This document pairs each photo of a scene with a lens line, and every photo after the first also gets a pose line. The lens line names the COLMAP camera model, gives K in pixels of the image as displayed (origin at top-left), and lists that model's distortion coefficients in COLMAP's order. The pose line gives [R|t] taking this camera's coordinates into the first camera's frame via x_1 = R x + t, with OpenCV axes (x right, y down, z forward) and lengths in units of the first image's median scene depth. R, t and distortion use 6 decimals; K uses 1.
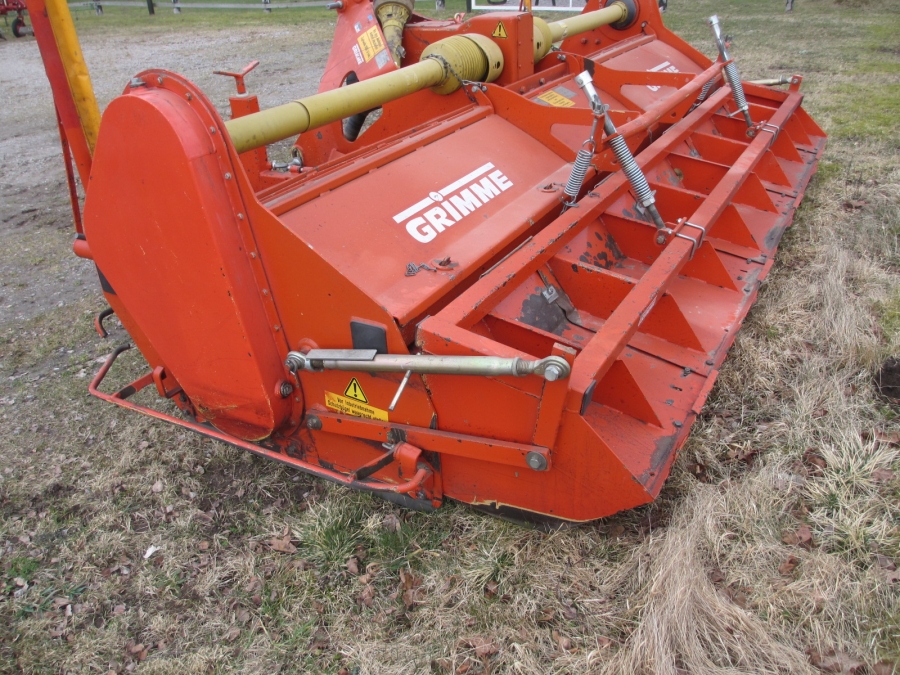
lens RADIAL K [[748.8, 0, 458.5], [0, 748.8, 340.4], [0, 0, 1]] dist [-0.062518, 0.026118]
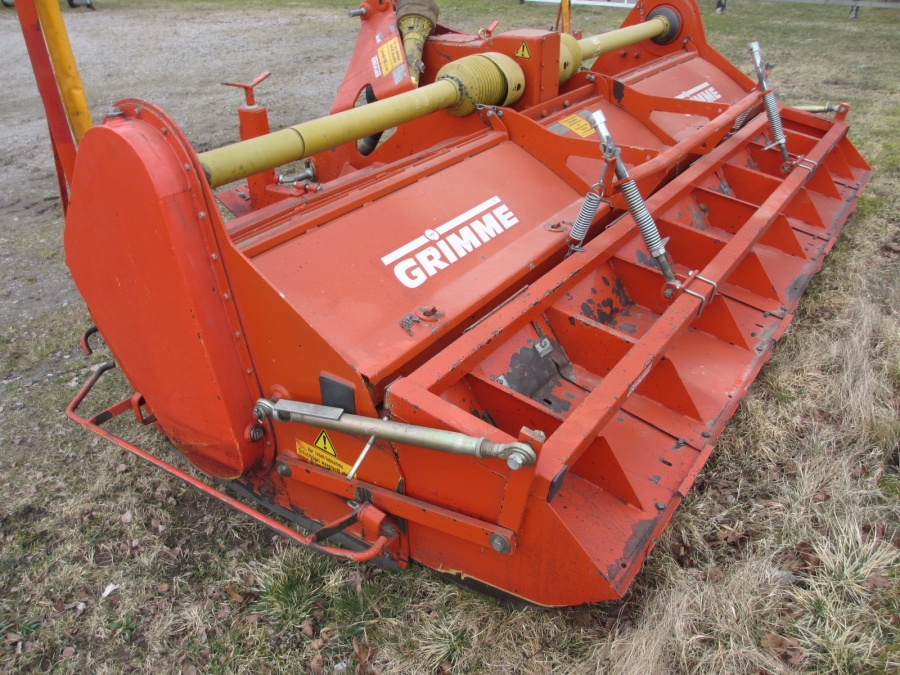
lens RADIAL K [[748.8, 0, 459.2], [0, 748.8, 338.9], [0, 0, 1]] dist [-0.062518, 0.026118]
pose [[0.996508, 0.067270, -0.049461, 0.061988], [-0.066327, 0.997588, 0.020465, -0.083582], [0.050719, -0.017113, 0.998566, 0.047942]]
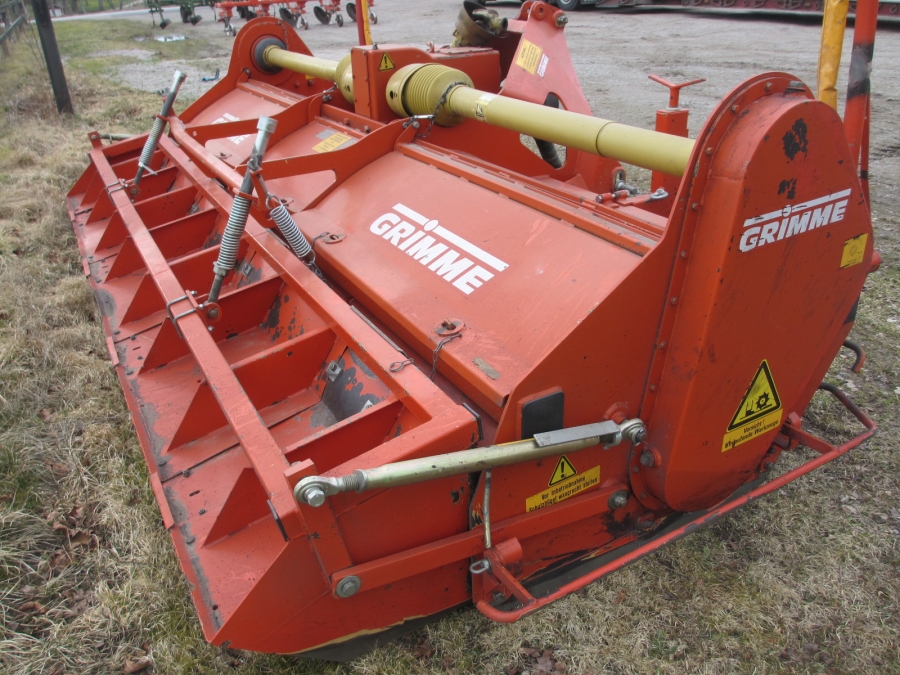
lens RADIAL K [[748.8, 0, 451.1], [0, 748.8, 341.6], [0, 0, 1]] dist [-0.062518, 0.026118]
pose [[-0.510859, 0.424854, -0.747343, 0.702949], [-0.405961, 0.647078, 0.645357, -0.706121], [0.757772, 0.633079, -0.158091, 1.272159]]
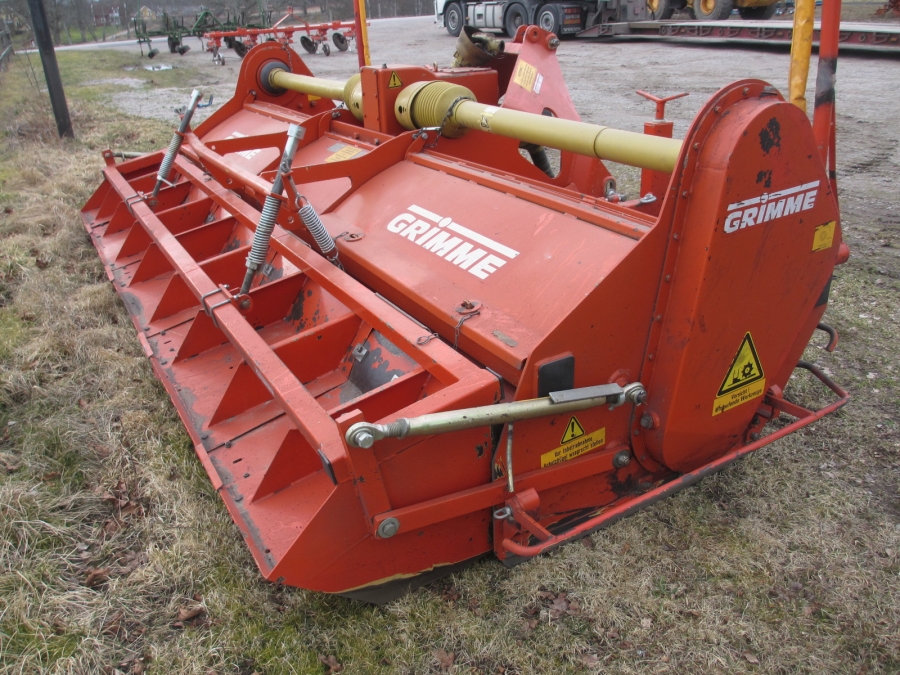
lens RADIAL K [[748.8, 0, 452.4], [0, 748.8, 343.8], [0, 0, 1]] dist [-0.062518, 0.026118]
pose [[-0.488573, 0.404658, -0.773012, 0.812604], [-0.413415, 0.672827, 0.613507, -0.710236], [0.768364, 0.619318, -0.161434, 1.290757]]
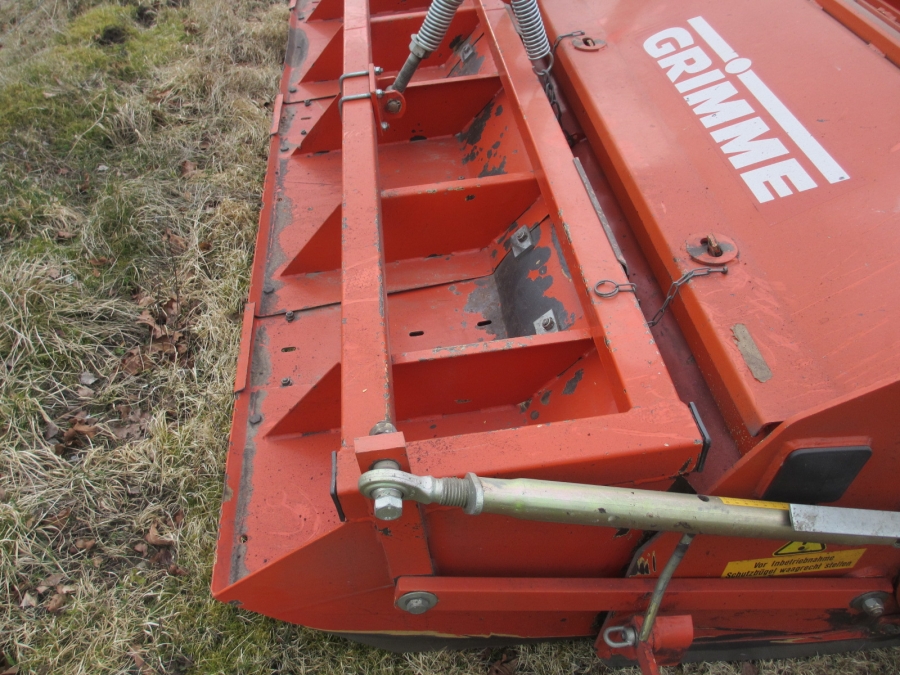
lens RADIAL K [[748.8, 0, 449.4], [0, 748.8, 340.5], [0, 0, 1]] dist [-0.062518, 0.026118]
pose [[-0.809091, 0.364482, -0.461004, 0.493027], [-0.357208, 0.317898, 0.878261, -0.551525], [0.466663, 0.875268, -0.127013, 1.173133]]
